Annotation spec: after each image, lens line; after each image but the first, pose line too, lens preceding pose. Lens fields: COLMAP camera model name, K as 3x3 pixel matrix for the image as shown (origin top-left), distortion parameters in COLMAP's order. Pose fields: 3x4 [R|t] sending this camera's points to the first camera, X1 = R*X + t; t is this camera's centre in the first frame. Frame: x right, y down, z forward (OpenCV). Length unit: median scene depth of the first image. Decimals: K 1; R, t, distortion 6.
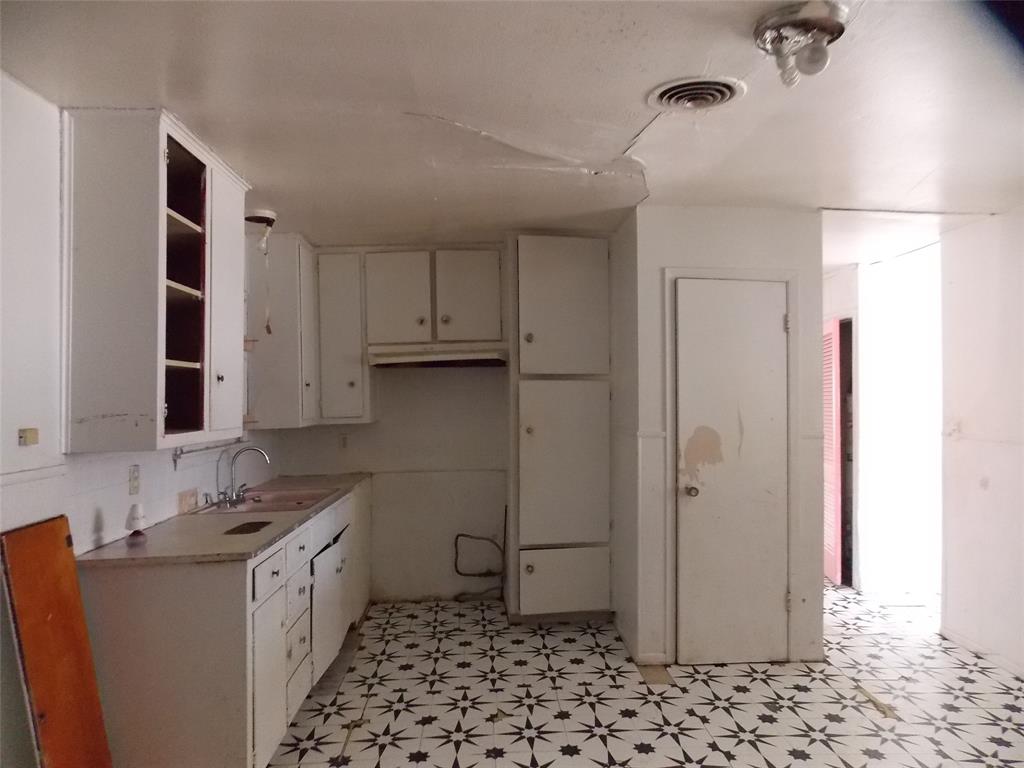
lens RADIAL K [[676.5, 0, 512.0], [0, 676.5, 384.0], [0, 0, 1]] dist [0.056025, 0.000671]
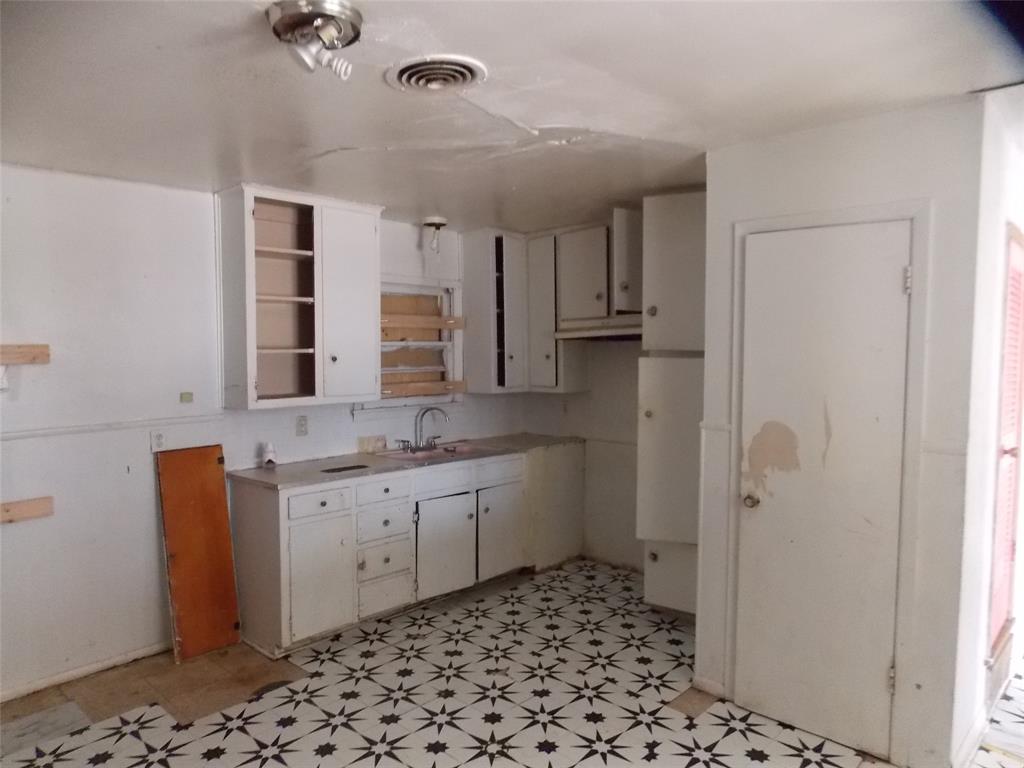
lens RADIAL K [[680.3, 0, 512.0], [0, 680.3, 384.0], [0, 0, 1]] dist [0.100815, -0.047645]
pose [[0.692810, 0.041639, -0.719917, 0.645514], [0.007557, 0.997857, 0.064987, -0.035713], [0.721081, -0.050464, 0.691011, 0.236018]]
